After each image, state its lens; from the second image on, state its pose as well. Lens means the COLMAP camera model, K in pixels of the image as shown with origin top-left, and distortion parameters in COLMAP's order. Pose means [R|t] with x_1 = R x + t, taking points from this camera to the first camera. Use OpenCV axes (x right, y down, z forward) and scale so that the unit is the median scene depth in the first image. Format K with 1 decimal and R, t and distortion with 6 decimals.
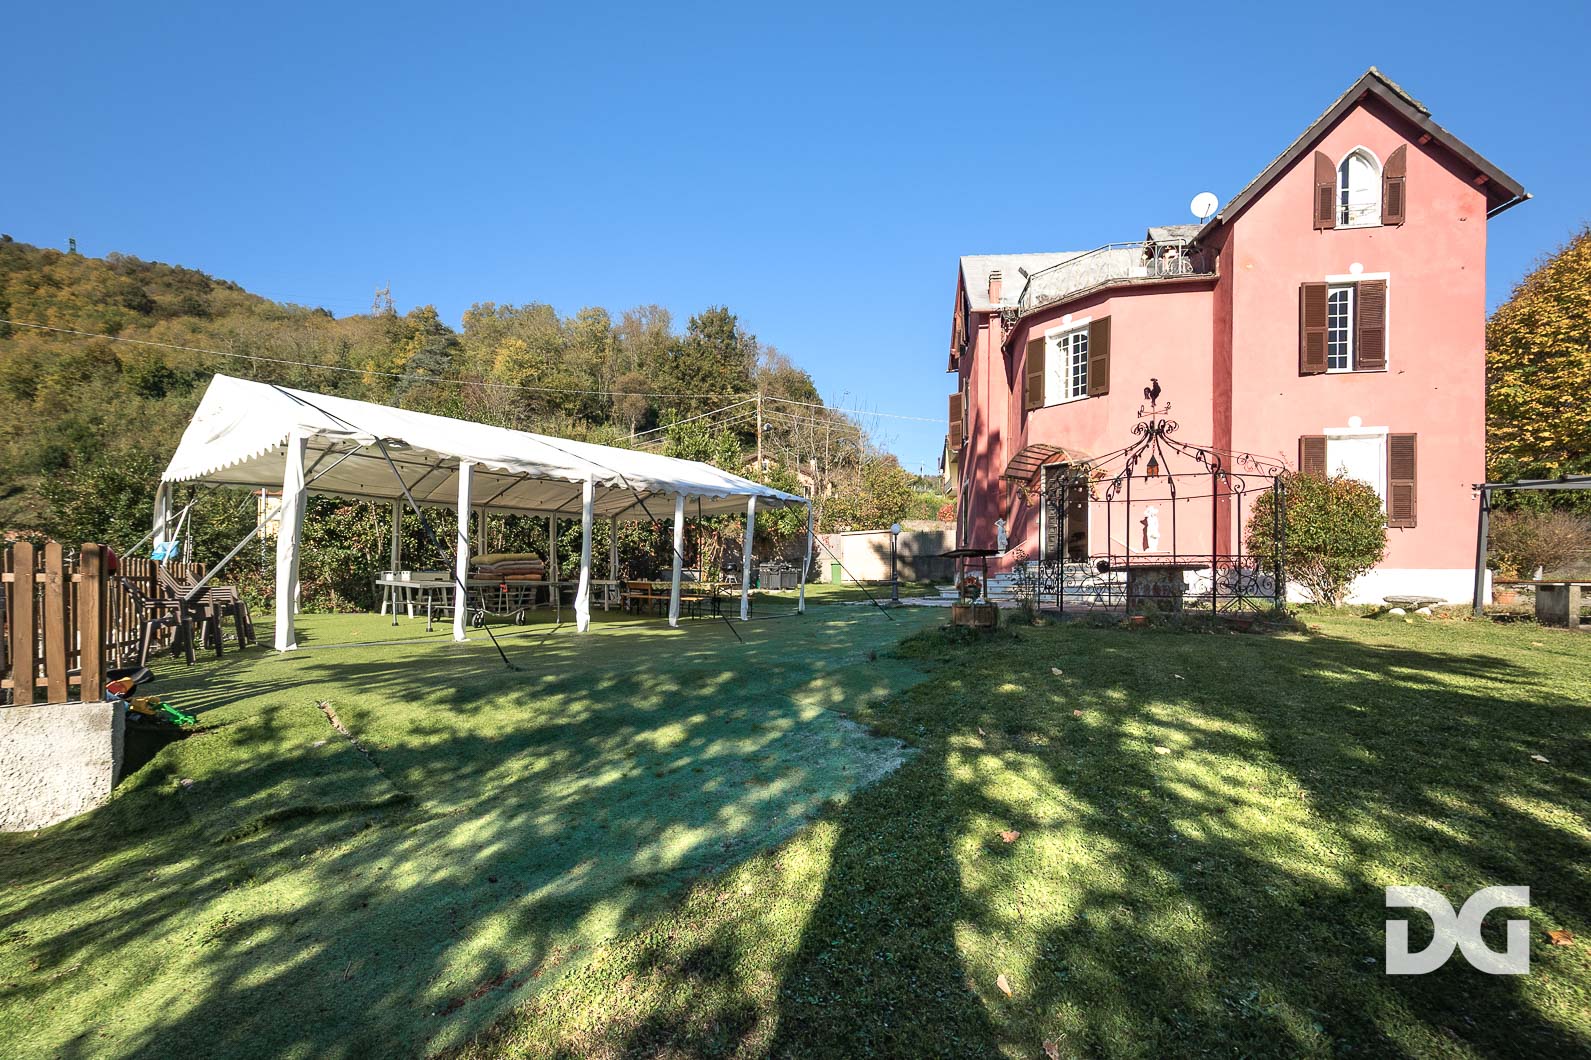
lens RADIAL K [[645.5, 0, 778.8], [0, 645.5, 564.7], [0, 0, 1]] dist [-0.001033, 0.000743]
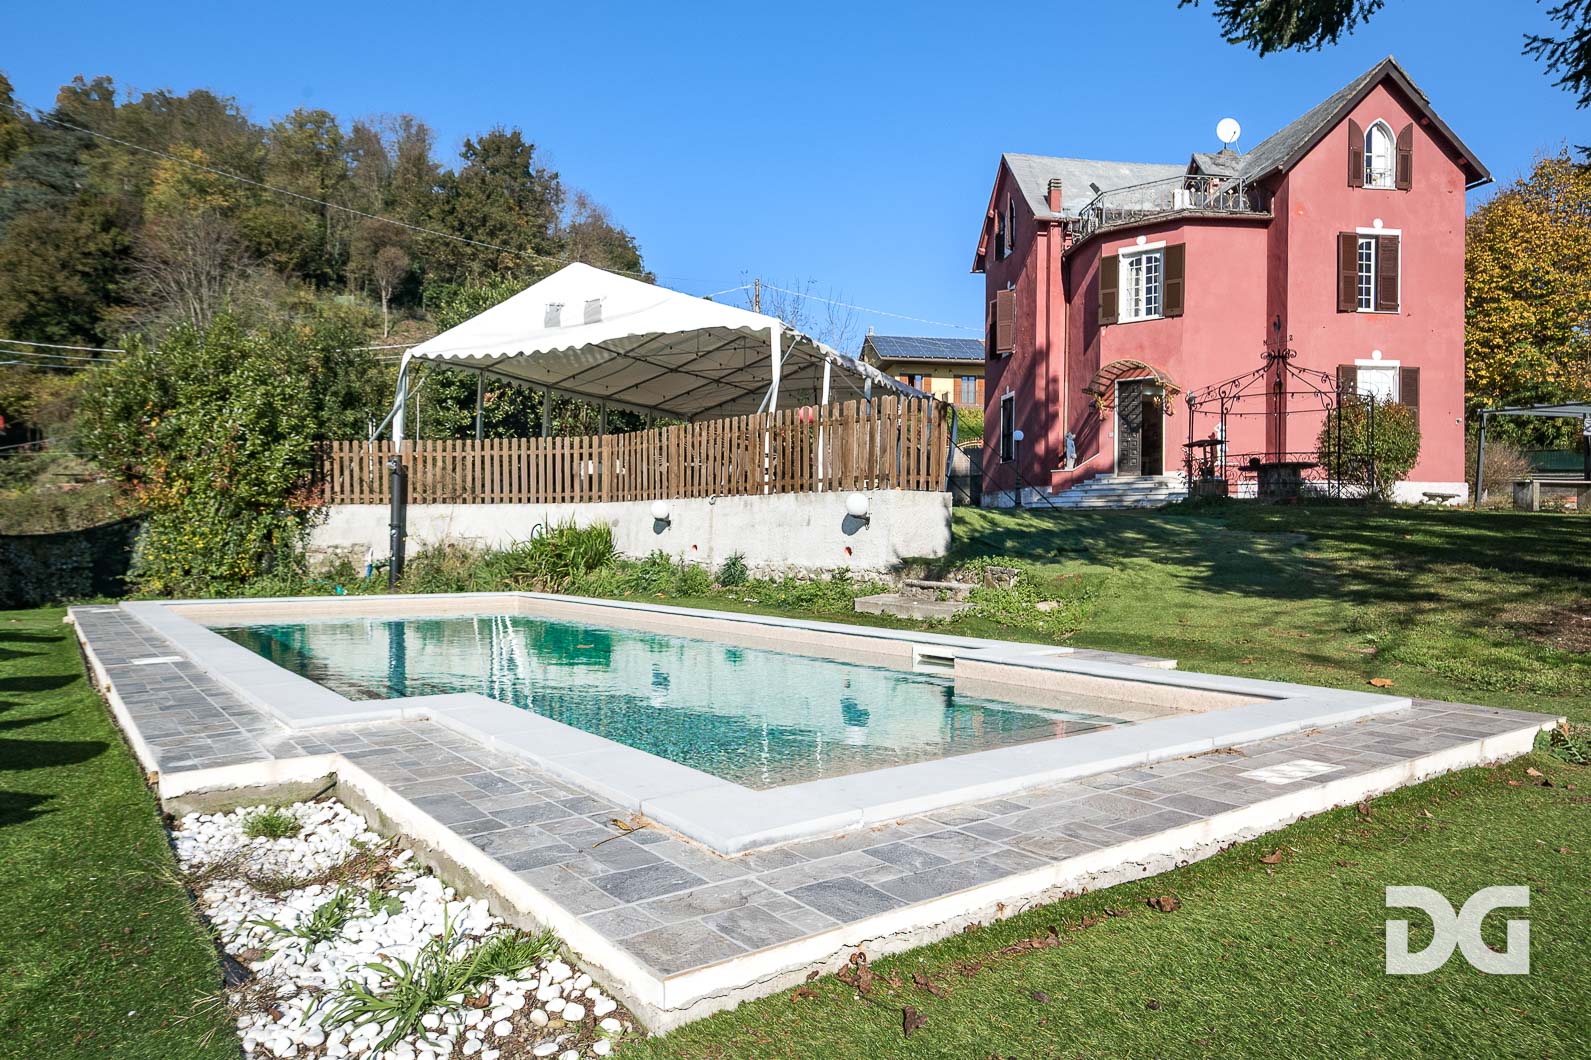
lens RADIAL K [[914.5, 0, 795.3], [0, 914.5, 511.0], [0, 0, 1]] dist [-0.001832, -0.010293]
pose [[0.968587, 0.009064, 0.248510, -0.478819], [-0.009608, 0.999953, 0.000977, 0.062047], [-0.248489, -0.003334, 0.968629, -0.302867]]
